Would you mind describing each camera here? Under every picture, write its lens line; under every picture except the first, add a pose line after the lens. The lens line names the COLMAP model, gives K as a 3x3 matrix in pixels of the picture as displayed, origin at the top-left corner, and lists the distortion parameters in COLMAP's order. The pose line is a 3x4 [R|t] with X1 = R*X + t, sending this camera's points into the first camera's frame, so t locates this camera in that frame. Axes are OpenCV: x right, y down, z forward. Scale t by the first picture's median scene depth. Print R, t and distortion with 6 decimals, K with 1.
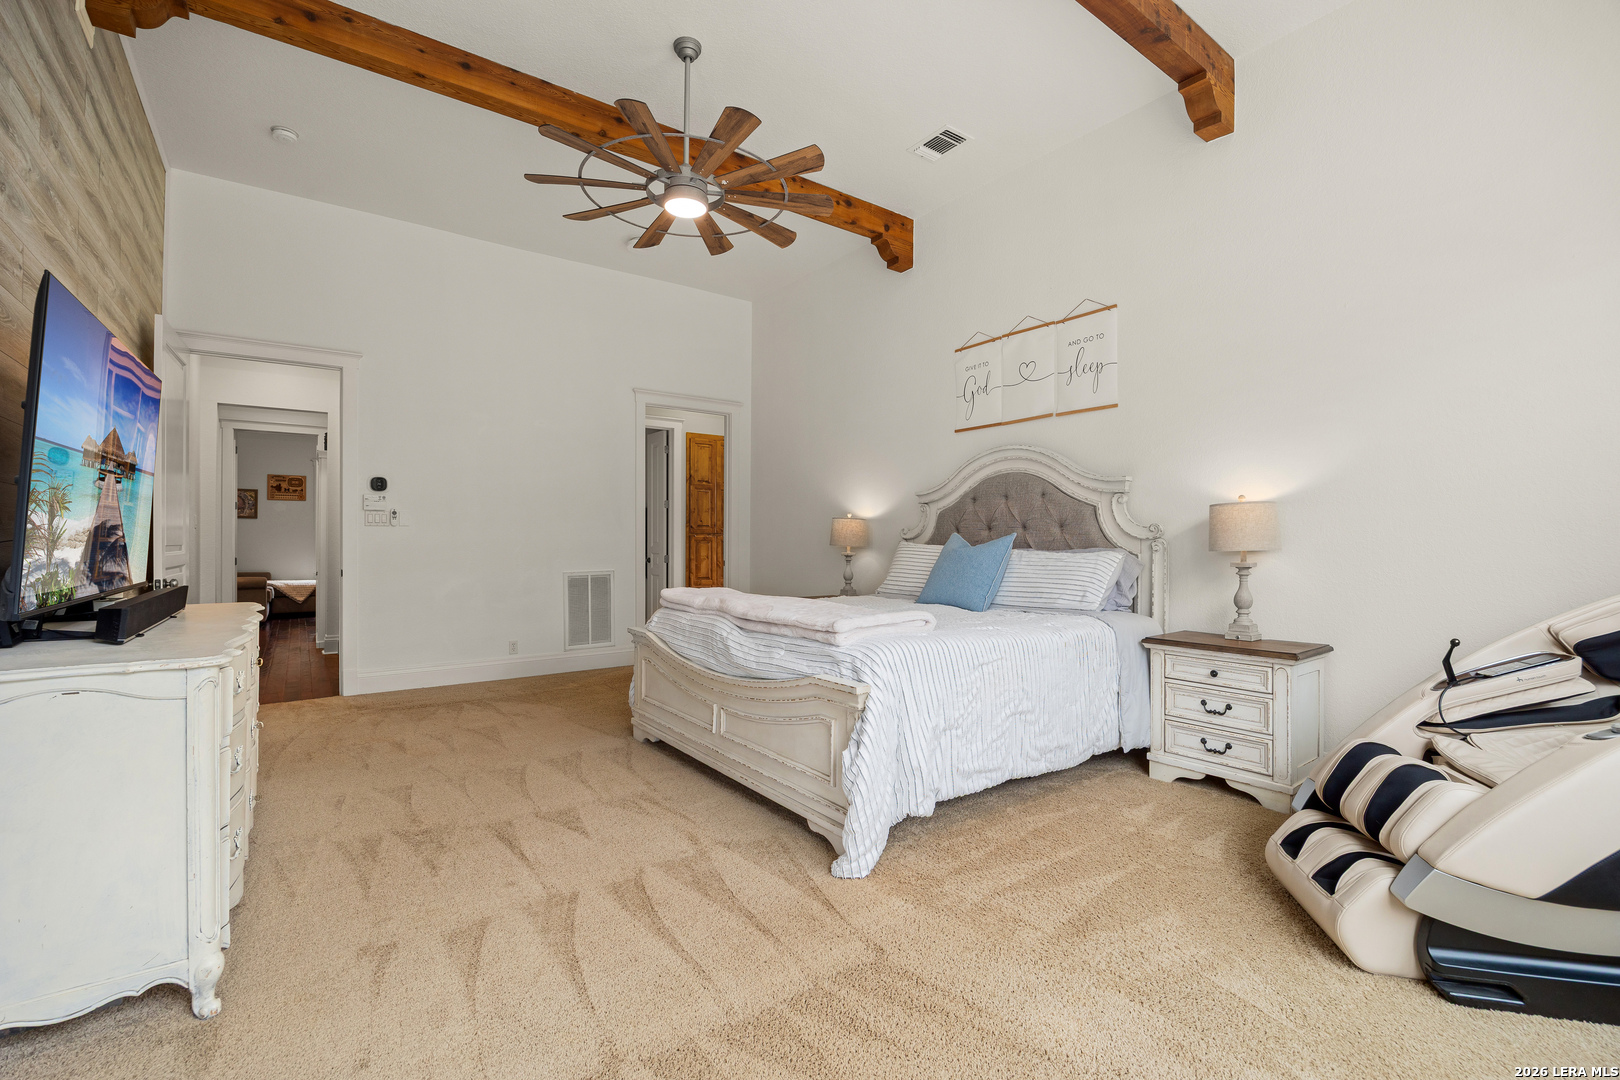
lens RADIAL K [[690.3, 0, 810.0], [0, 690.3, 540.0], [0, 0, 1]] dist [-0.008835, 0.000061]
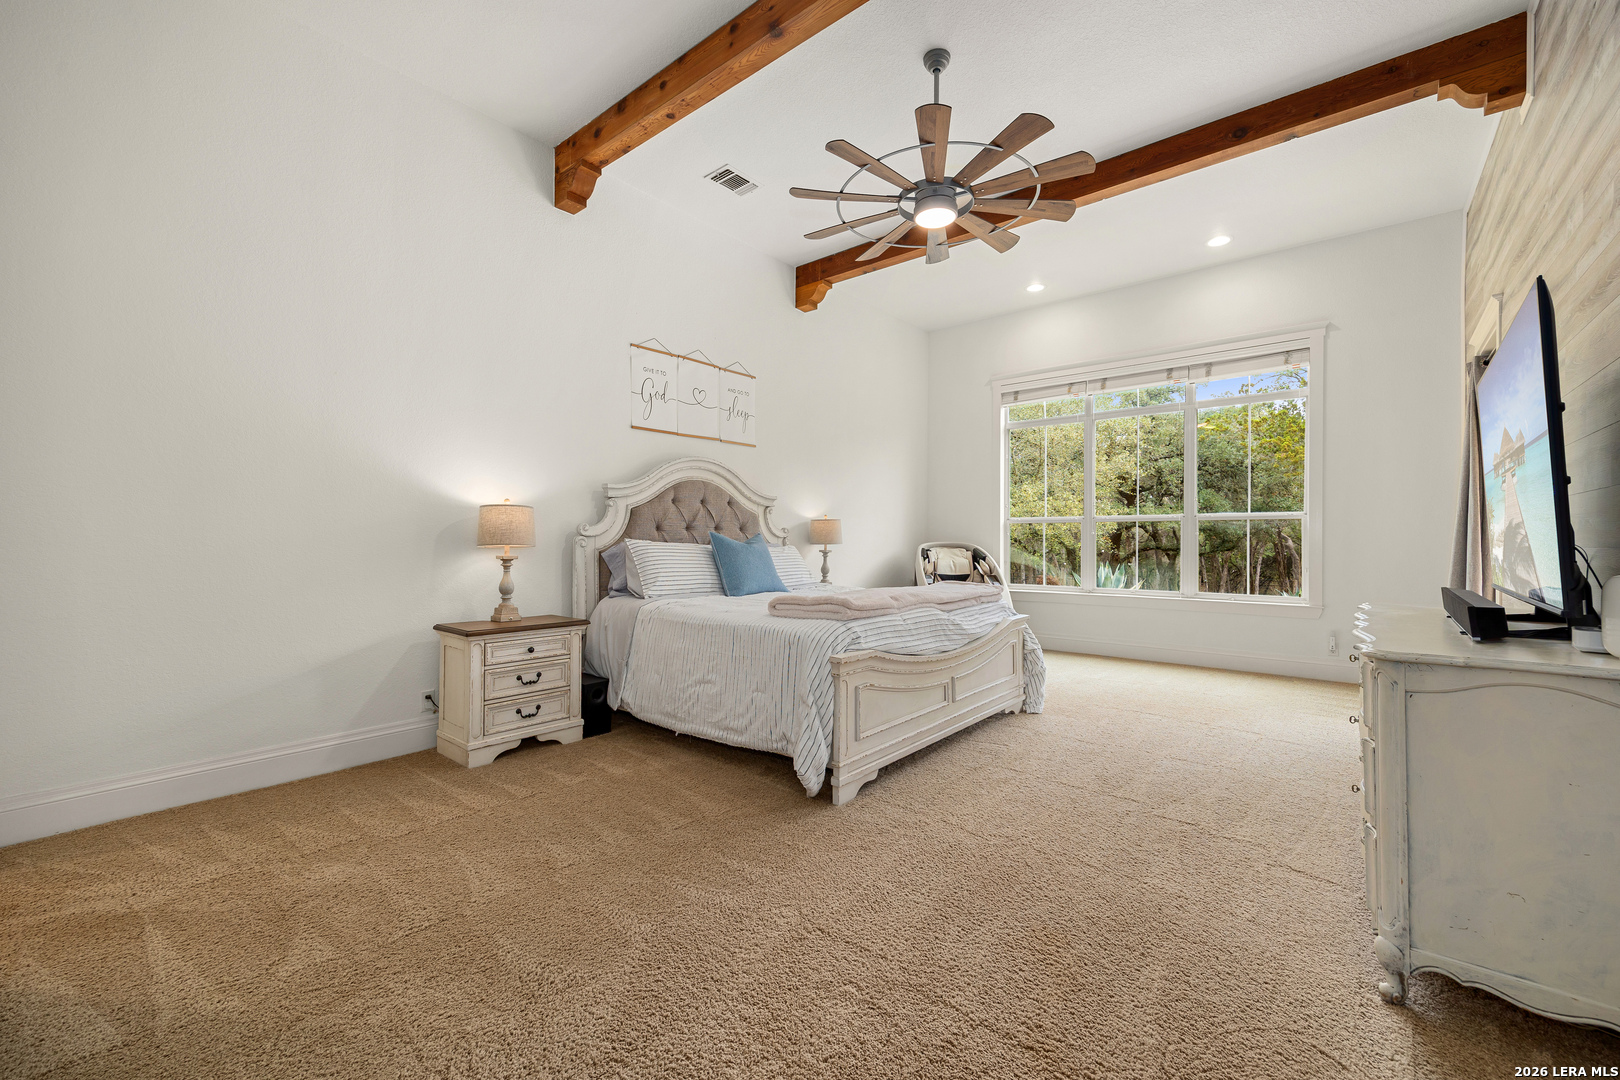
lens RADIAL K [[655.8, 0, 810.0], [0, 655.8, 540.0], [0, 0, 1]] dist [0.000787, -0.000031]
pose [[-0.232955, -0.004601, 0.972477, -0.792477], [-0.002255, 0.999989, 0.004191, -0.000733], [-0.972485, -0.001217, -0.232963, 1.016986]]
